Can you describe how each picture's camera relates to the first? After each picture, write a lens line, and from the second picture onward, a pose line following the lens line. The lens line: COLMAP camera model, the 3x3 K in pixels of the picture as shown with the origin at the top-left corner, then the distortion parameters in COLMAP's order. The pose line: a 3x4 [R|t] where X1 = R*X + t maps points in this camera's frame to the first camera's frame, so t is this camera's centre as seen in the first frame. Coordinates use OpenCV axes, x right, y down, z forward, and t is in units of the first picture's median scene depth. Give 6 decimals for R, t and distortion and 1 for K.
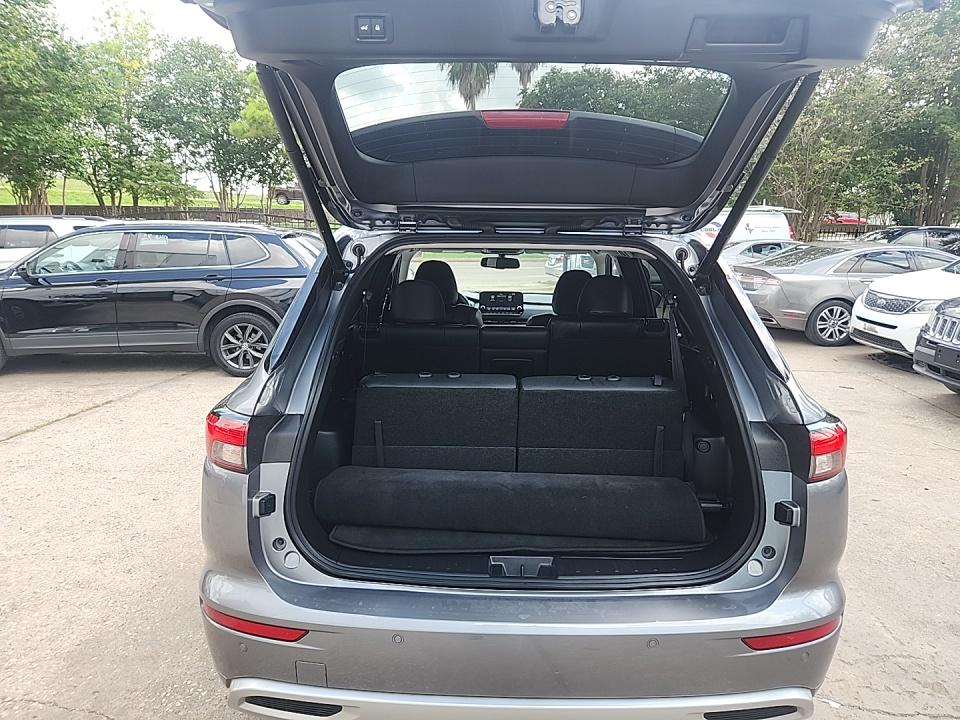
lens RADIAL K [[645.6, 0, 482.5], [0, 645.6, 355.5], [0, 0, 1]] dist [0.041894, -0.034746]
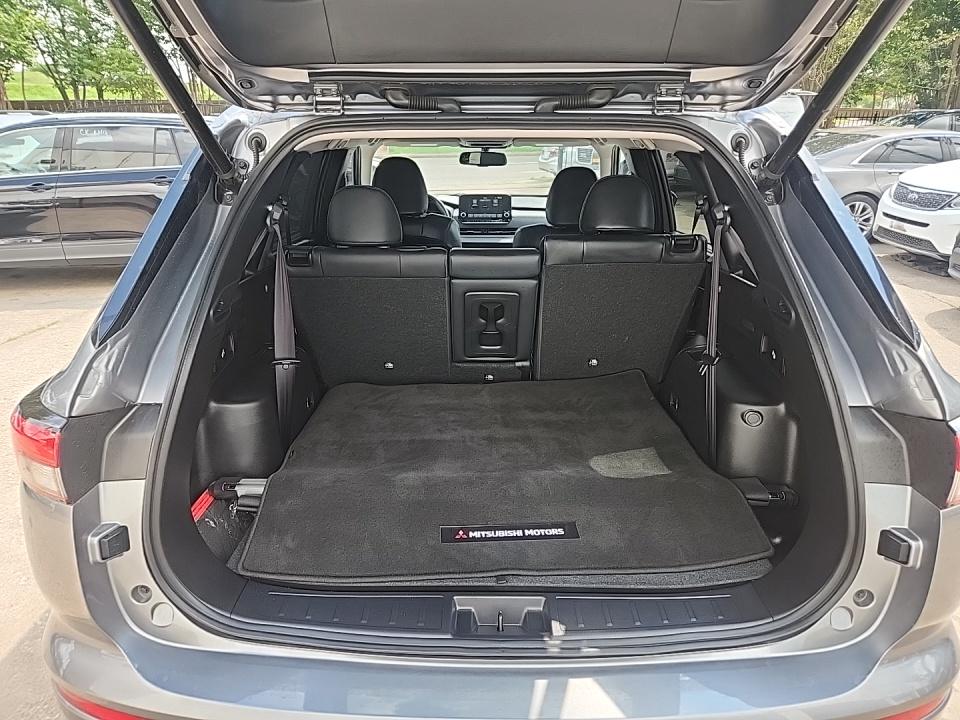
lens RADIAL K [[645.6, 0, 470.6], [0, 645.6, 358.8], [0, 0, 1]] dist [0.041894, -0.034746]
pose [[0.999892, -0.011993, -0.008528, 0.027037], [0.013188, 0.987409, 0.157636, -0.037357], [0.006530, -0.157731, 0.987460, 0.248835]]
